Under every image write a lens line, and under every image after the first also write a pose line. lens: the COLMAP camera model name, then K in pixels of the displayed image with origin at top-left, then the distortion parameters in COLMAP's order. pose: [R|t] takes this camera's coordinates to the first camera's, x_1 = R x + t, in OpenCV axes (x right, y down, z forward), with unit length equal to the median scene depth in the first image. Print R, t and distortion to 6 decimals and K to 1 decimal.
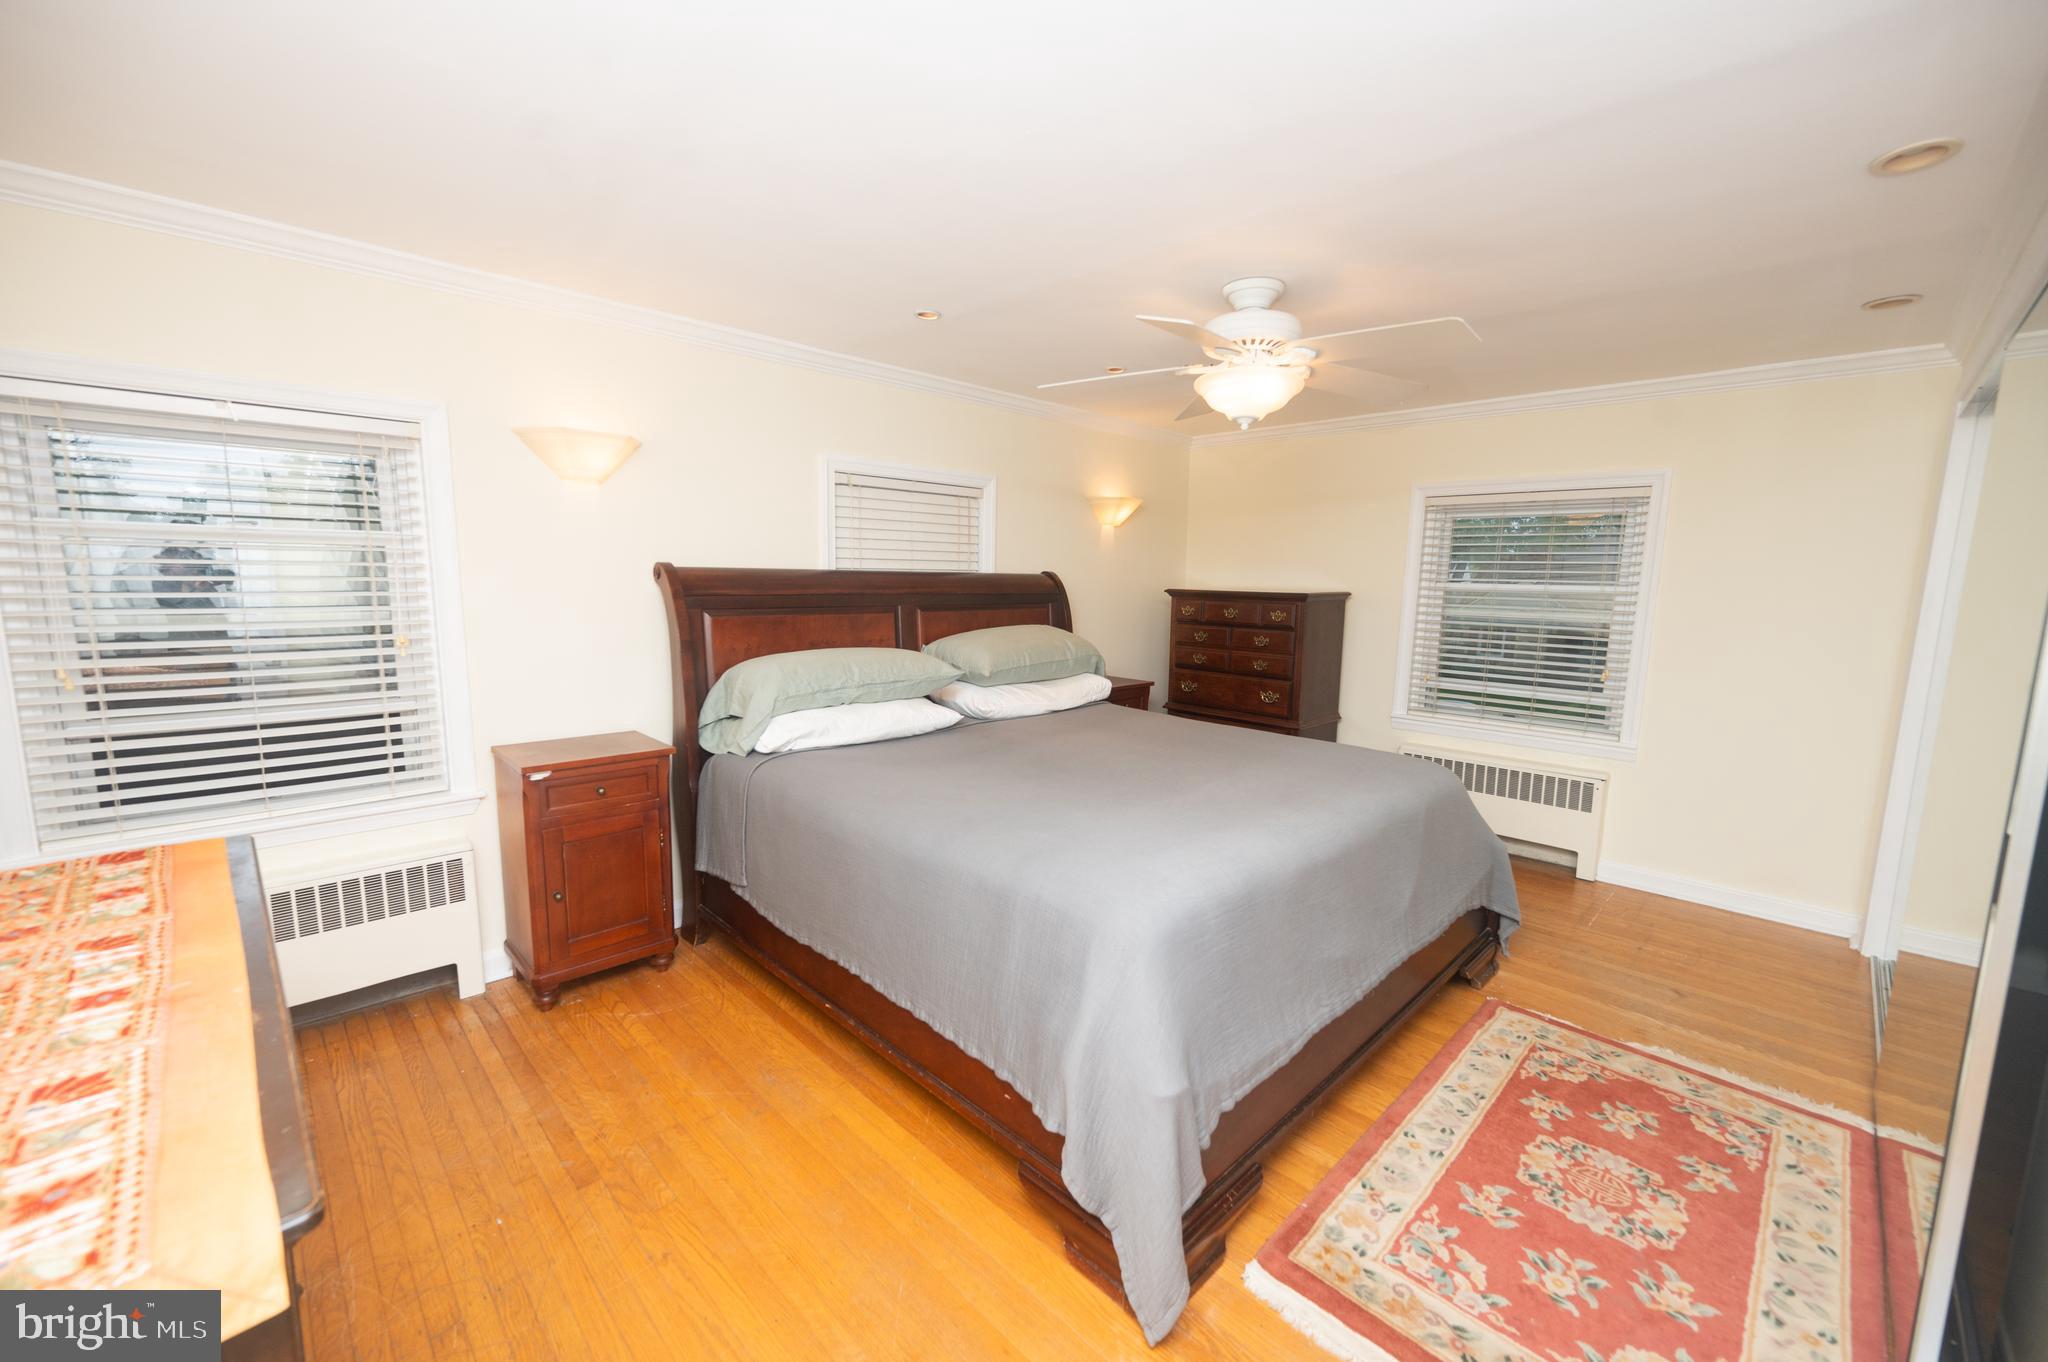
lens RADIAL K [[811.7, 0, 1011.3], [0, 811.7, 688.9], [0, 0, 1]] dist [-0.001720, 0.000501]
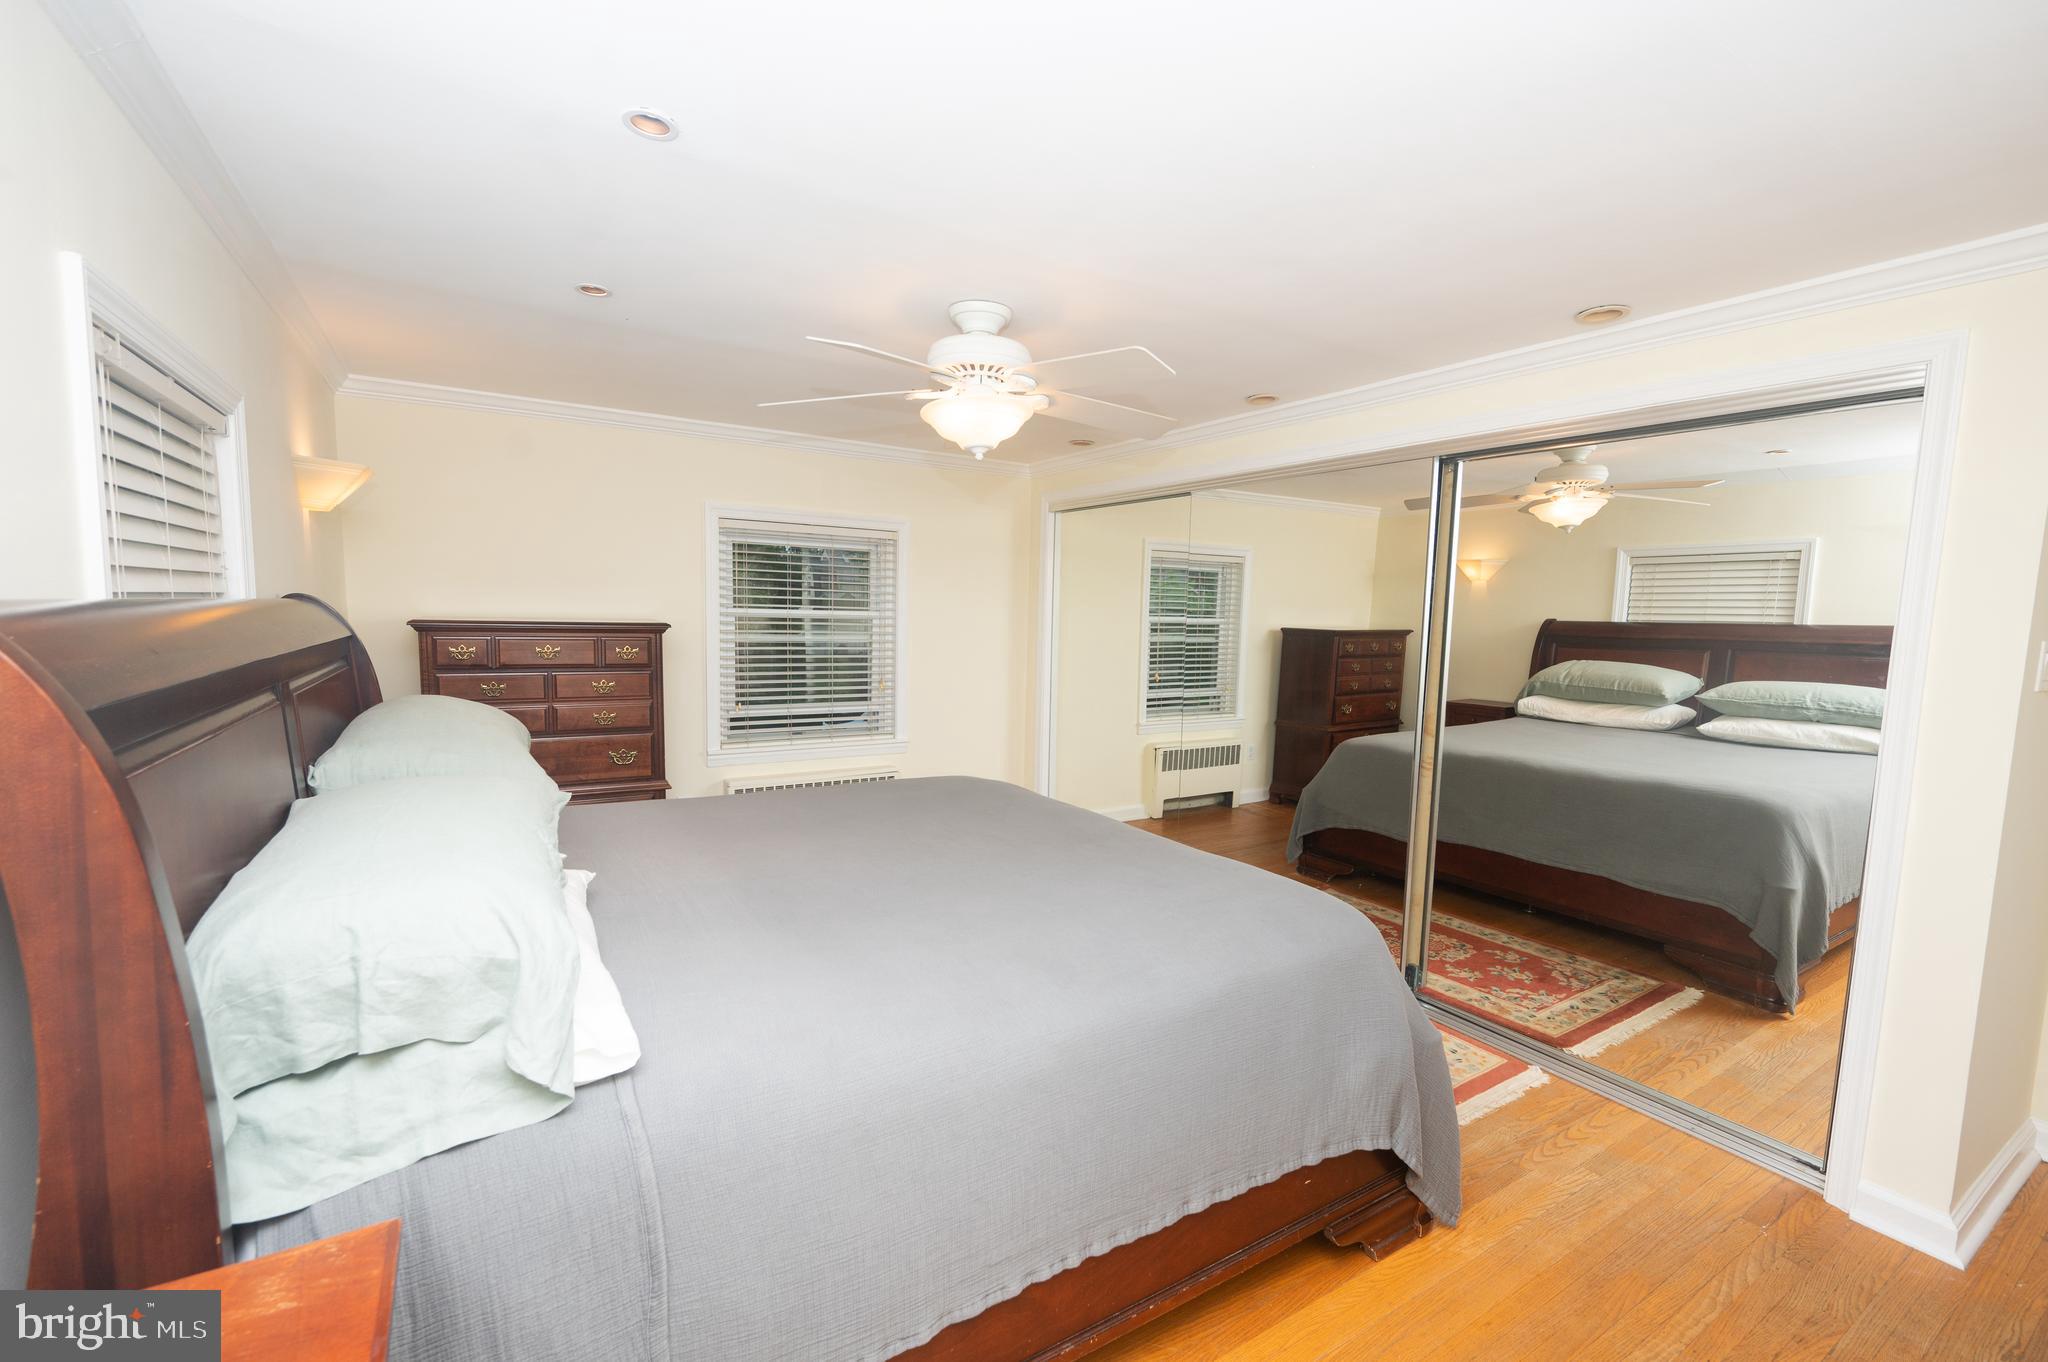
lens RADIAL K [[894.4, 0, 1014.2], [0, 894.4, 687.5], [0, 0, 1]] dist [0.002697, 0.000692]
pose [[0.186117, -0.093048, 0.978112, -1.197268], [0.119606, 0.990248, 0.071444, -0.194545], [-0.975220, 0.103692, 0.195431, 1.257654]]
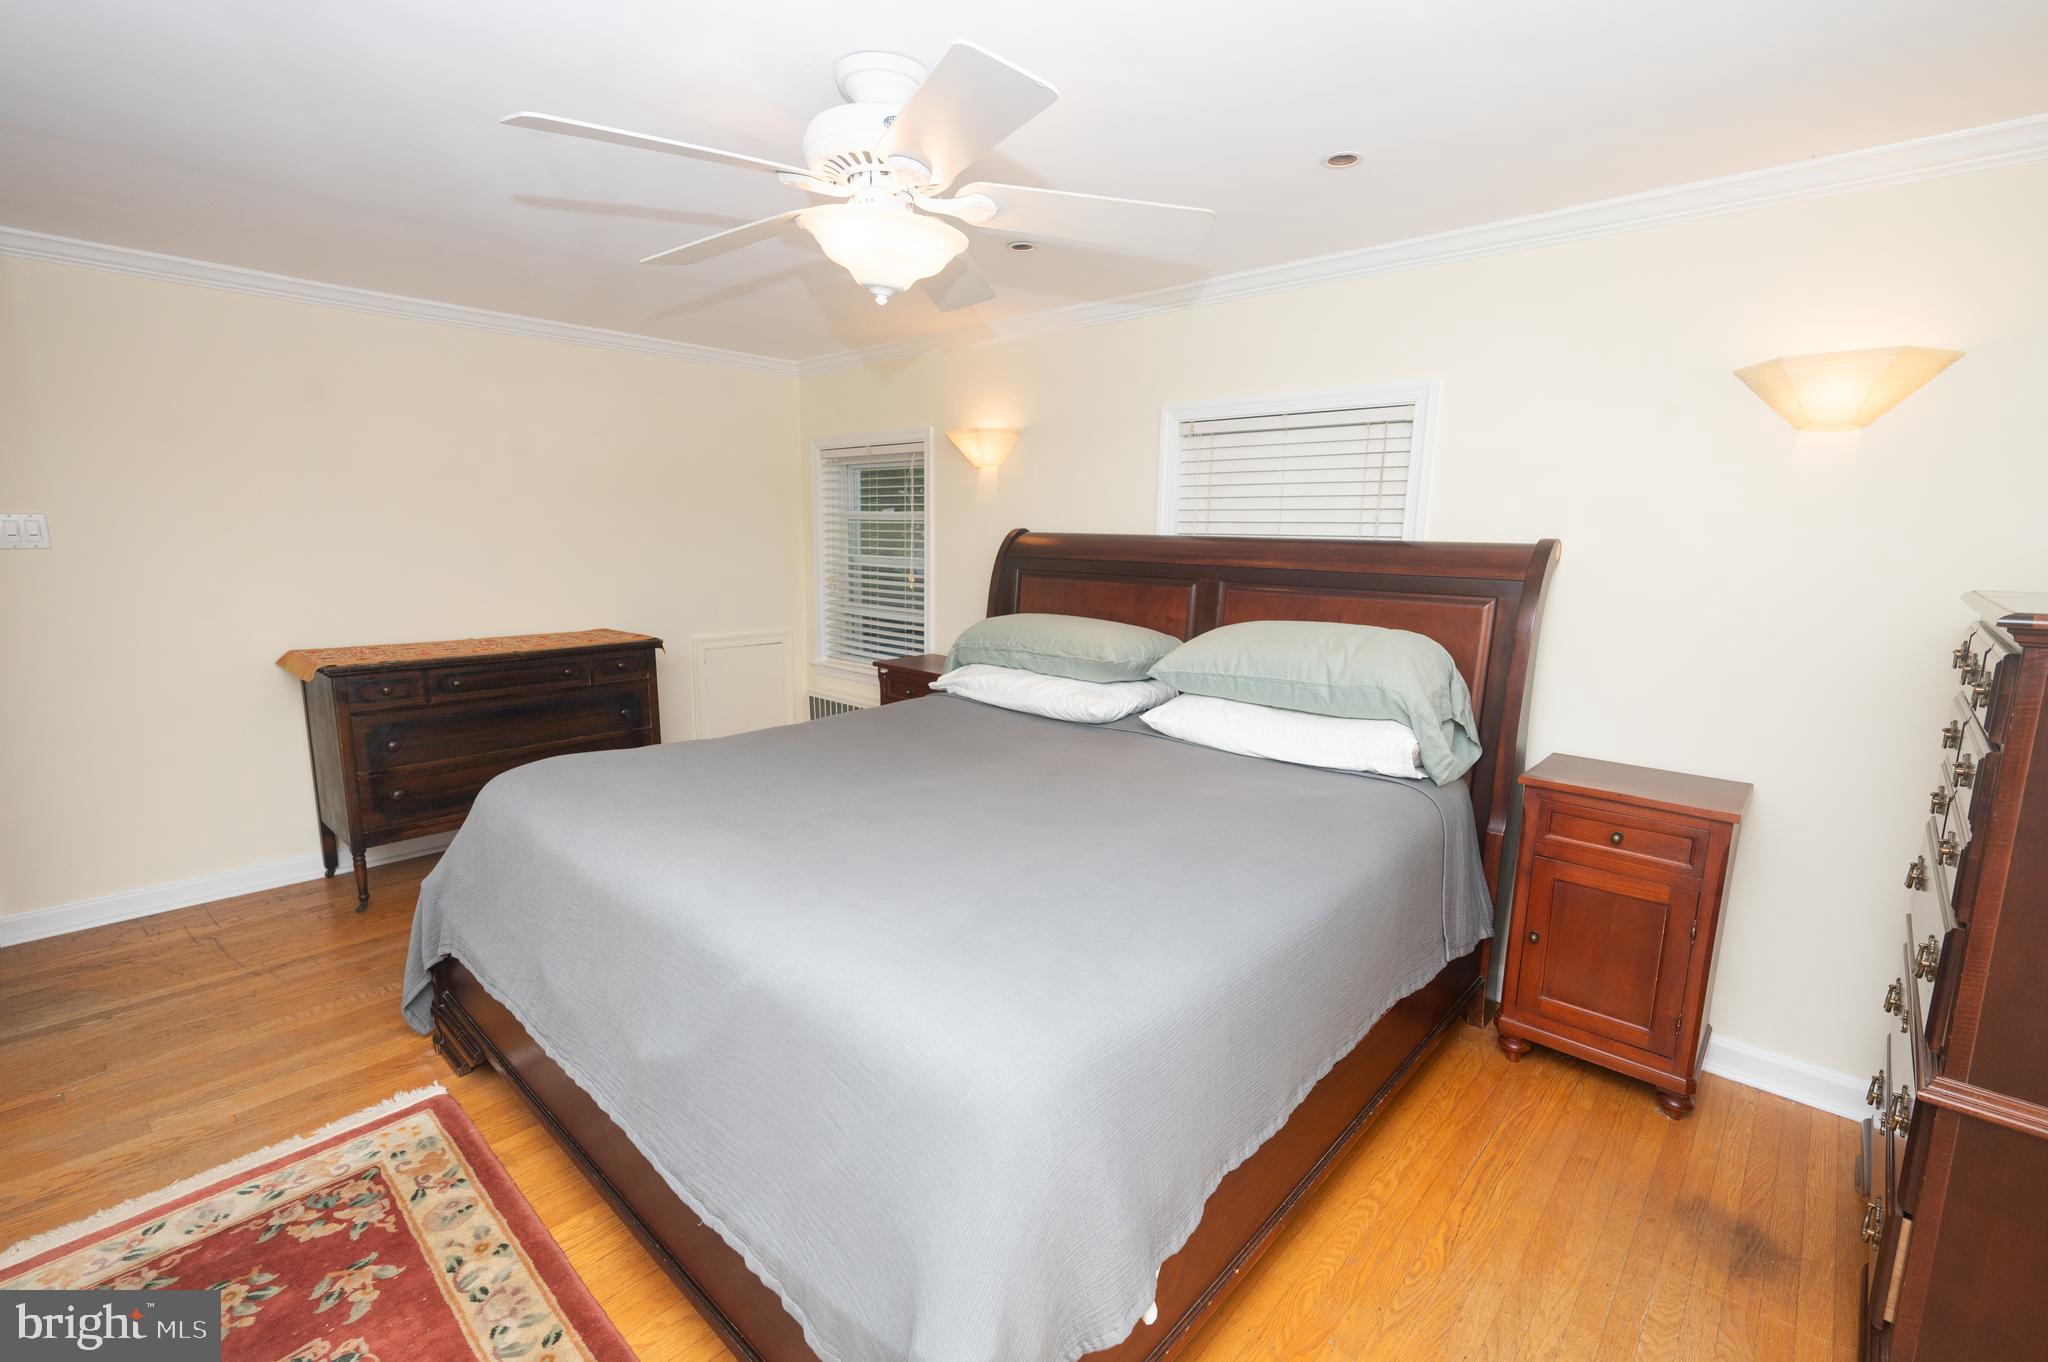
lens RADIAL K [[894.4, 0, 1022.5], [0, 894.4, 677.4], [0, 0, 1]] dist [0.002697, 0.000692]
pose [[0.056977, 0.147217, -0.987462, 1.216731], [-0.157289, 0.978040, 0.136737, -0.167071], [0.985908, 0.147526, 0.078881, 1.274771]]
